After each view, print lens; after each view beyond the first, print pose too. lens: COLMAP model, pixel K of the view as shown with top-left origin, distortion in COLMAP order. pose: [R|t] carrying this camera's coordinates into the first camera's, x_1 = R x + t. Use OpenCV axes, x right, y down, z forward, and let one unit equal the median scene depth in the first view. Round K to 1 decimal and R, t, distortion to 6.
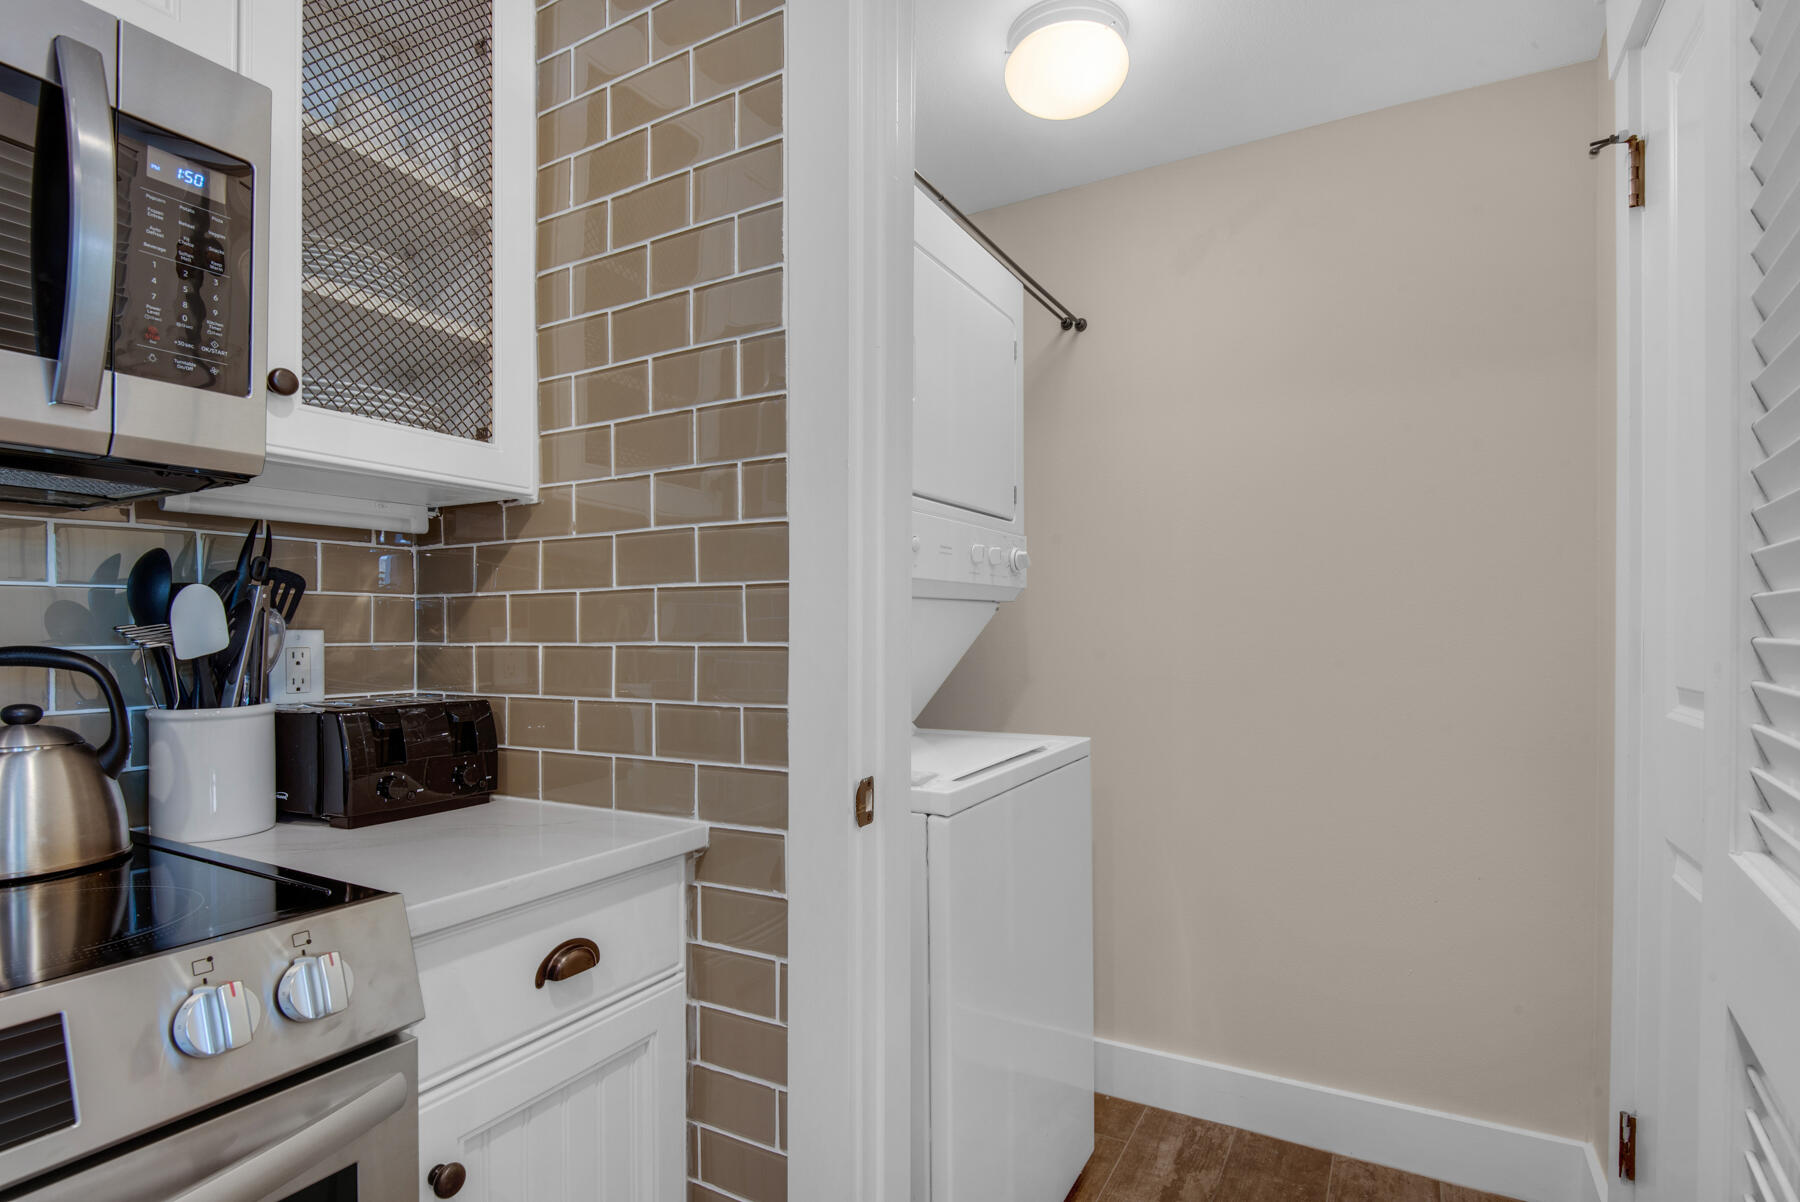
lens RADIAL K [[903.3, 0, 894.6], [0, 903.3, 594.0], [0, 0, 1]] dist [0.027793, 0.000165]
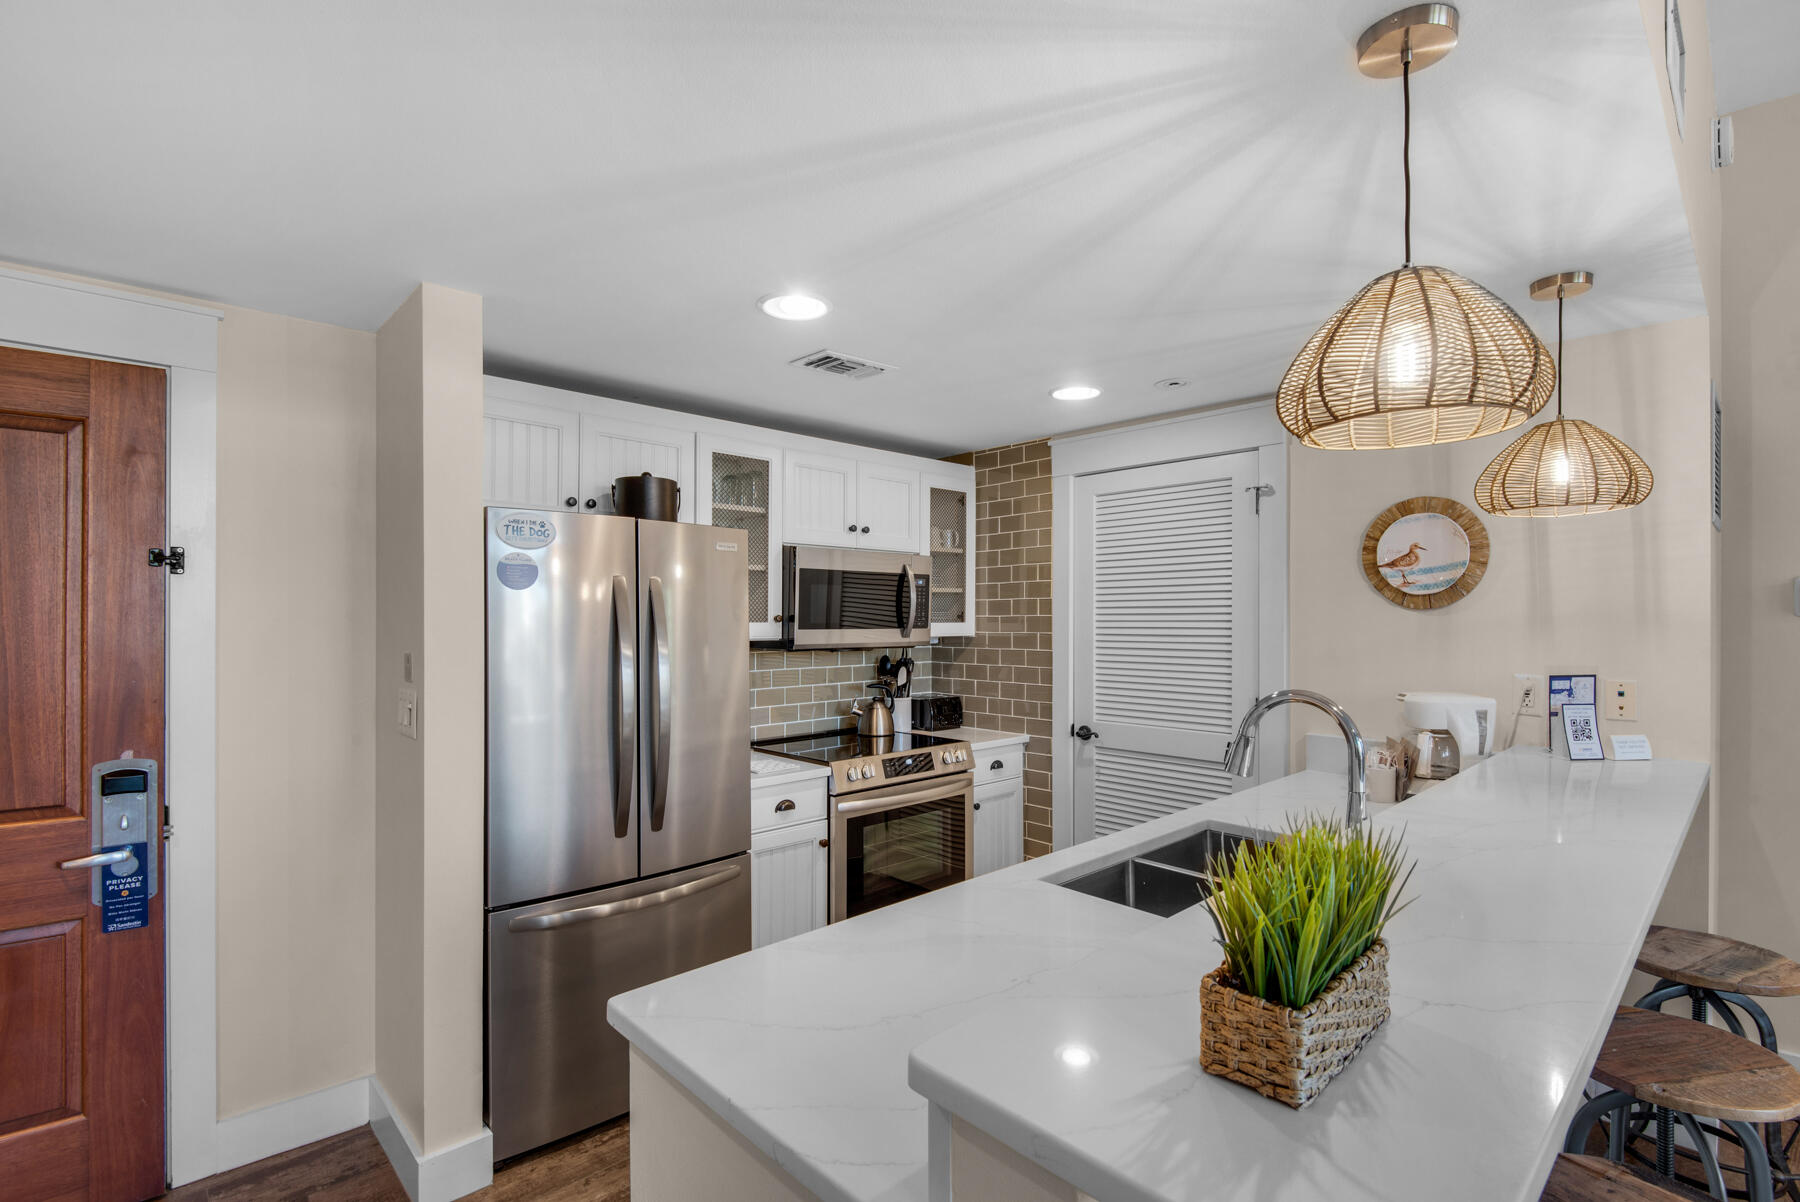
lens RADIAL K [[847.6, 0, 888.1], [0, 847.6, 611.7], [0, 0, 1]] dist [0.010980, -0.004190]
pose [[0.955475, 0.003500, -0.295052, 0.233335], [0.008080, 0.999244, 0.038021, -0.347123], [0.294962, -0.038712, 0.954724, -2.231416]]
